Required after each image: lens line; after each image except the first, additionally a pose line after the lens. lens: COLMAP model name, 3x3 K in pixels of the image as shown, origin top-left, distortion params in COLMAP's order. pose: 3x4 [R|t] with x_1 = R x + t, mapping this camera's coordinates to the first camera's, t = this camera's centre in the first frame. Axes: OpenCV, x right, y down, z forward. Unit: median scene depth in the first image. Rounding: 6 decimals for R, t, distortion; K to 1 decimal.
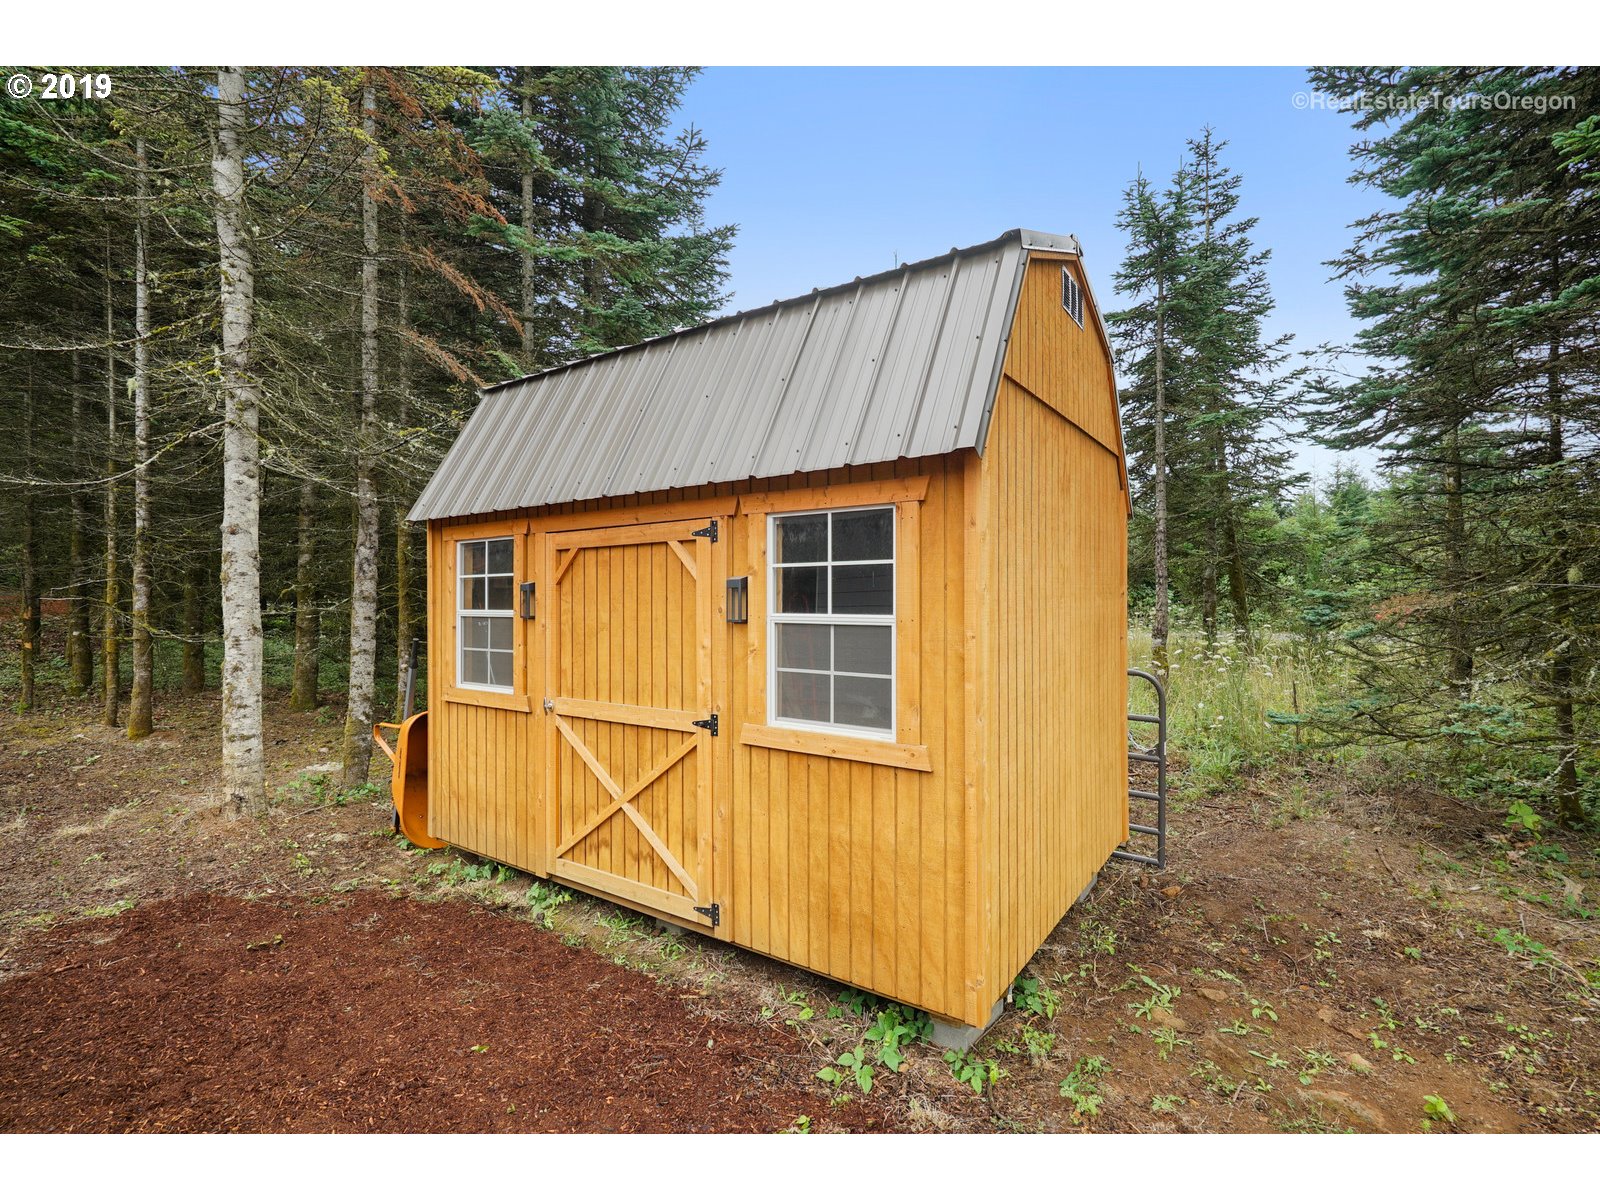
lens RADIAL K [[734.2, 0, 802.0], [0, 734.2, 592.1], [0, 0, 1]] dist [-0.001422, 0.001075]
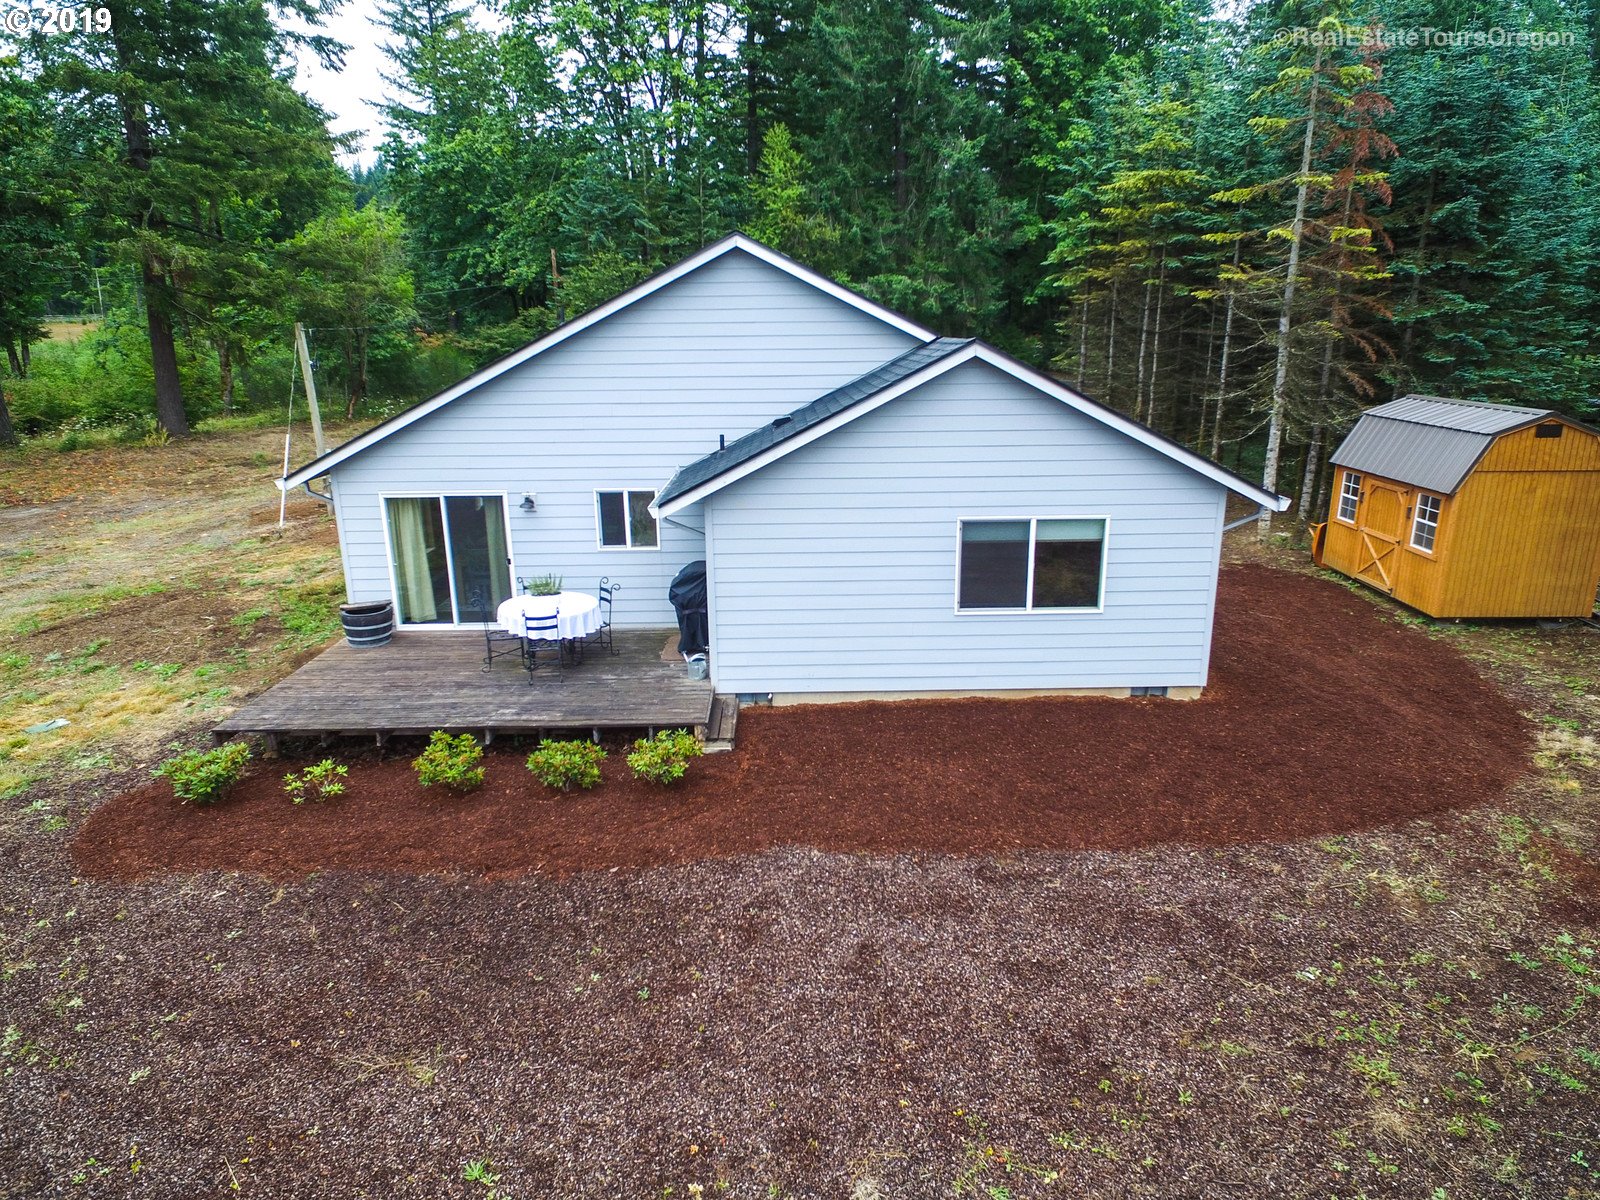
lens RADIAL K [[947.7, 0, 800.0], [0, 947.7, 600.0], [0, 0, 1]] dist [0.001868, 0.000683]
pose [[0.543525, 0.229886, -0.807300, 1.833792], [0.013046, 0.959337, 0.281963, -0.792179], [0.839292, -0.163786, 0.518424, -3.463947]]
